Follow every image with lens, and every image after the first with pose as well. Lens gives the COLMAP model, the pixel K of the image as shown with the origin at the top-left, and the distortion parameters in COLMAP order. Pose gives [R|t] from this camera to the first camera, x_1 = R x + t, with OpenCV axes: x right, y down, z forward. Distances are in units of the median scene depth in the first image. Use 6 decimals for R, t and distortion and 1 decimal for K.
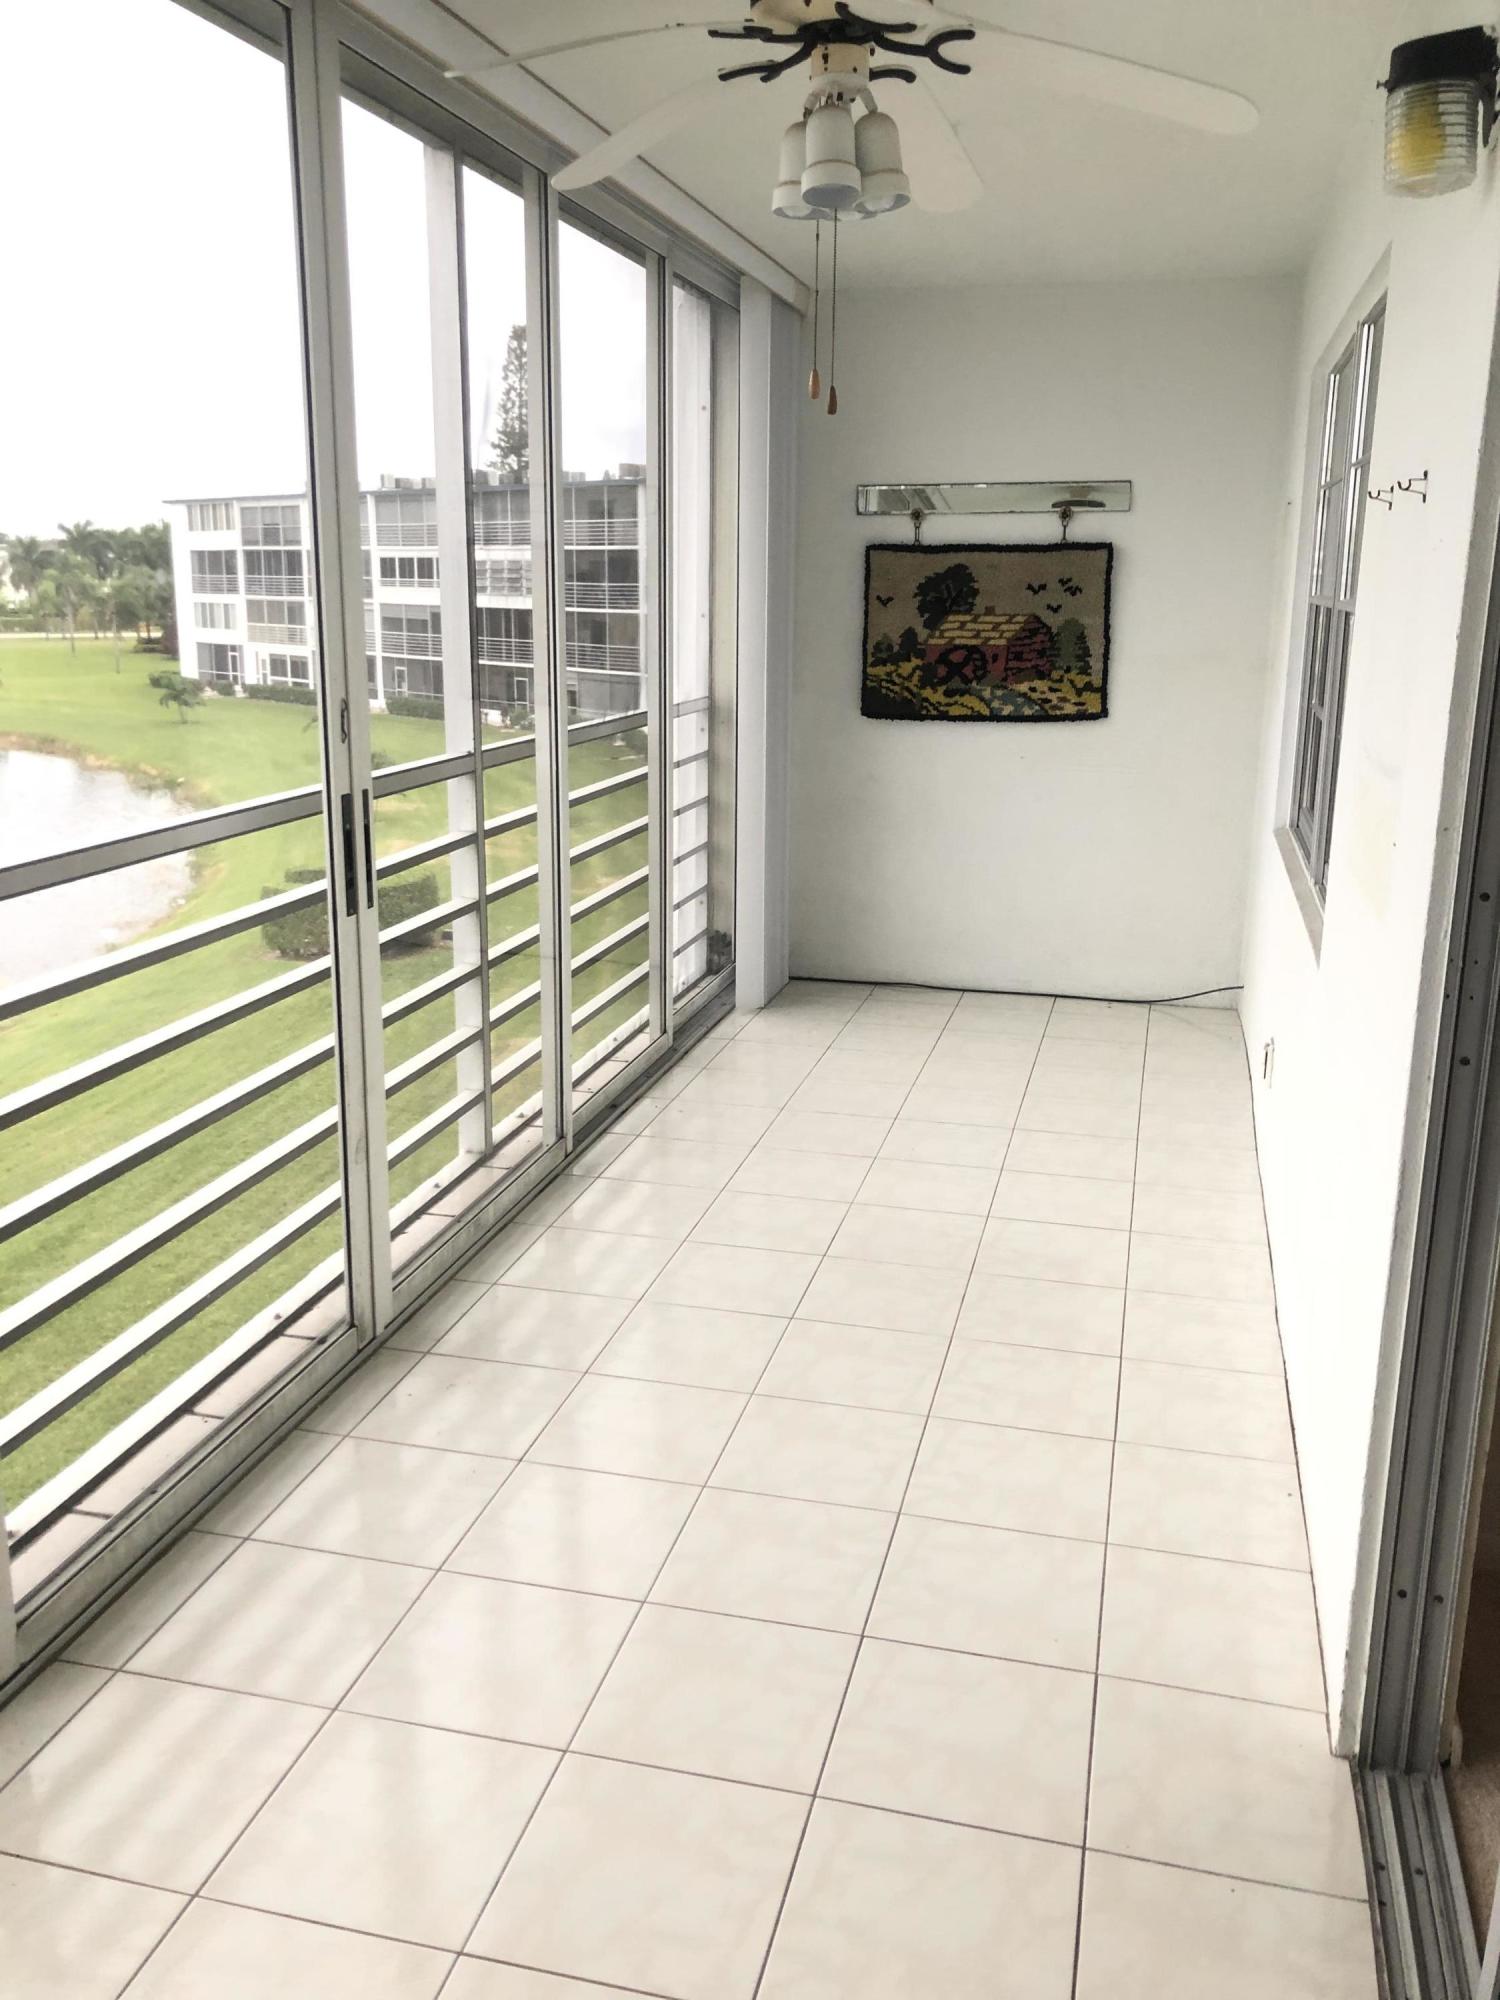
lens RADIAL K [[1666.7, 0, 746.8], [0, 1666.7, 1000.8], [0, 0, 1]] dist [0.003569, -0.017165]
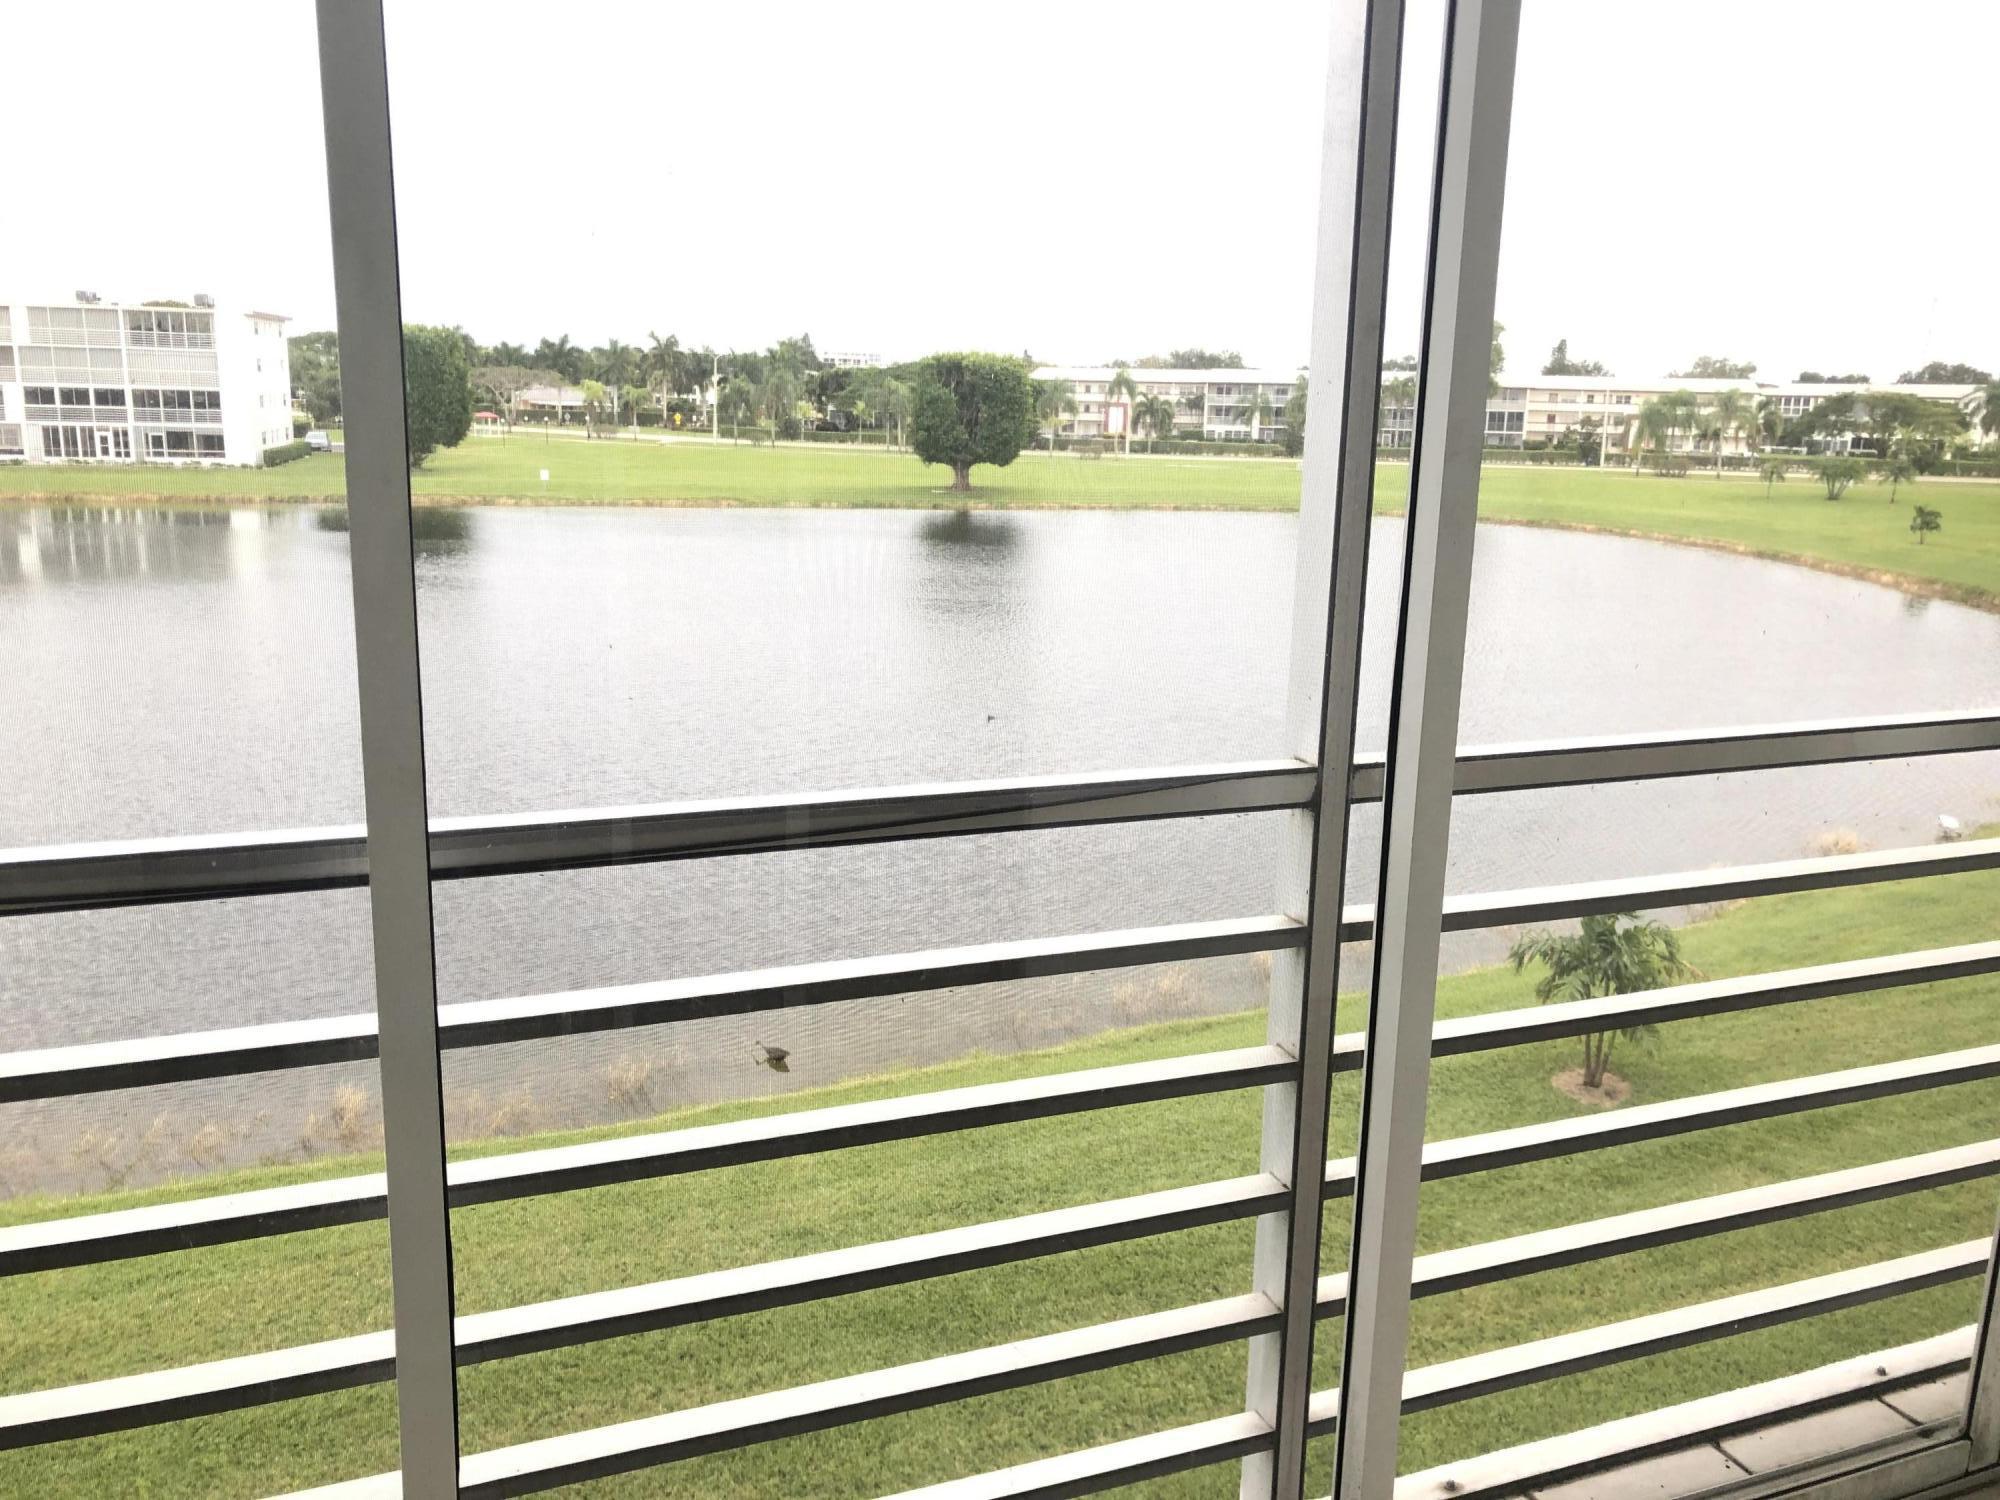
lens RADIAL K [[1666.7, 0, 994.4], [0, 1666.7, 674.5], [0, 0, 1]] dist [0.003569, -0.017165]
pose [[0.583625, 0.136098, -0.800537, 0.049461], [-0.211775, 0.977248, 0.011748, -0.046677], [0.783921, 0.162678, 0.599169, 0.175333]]
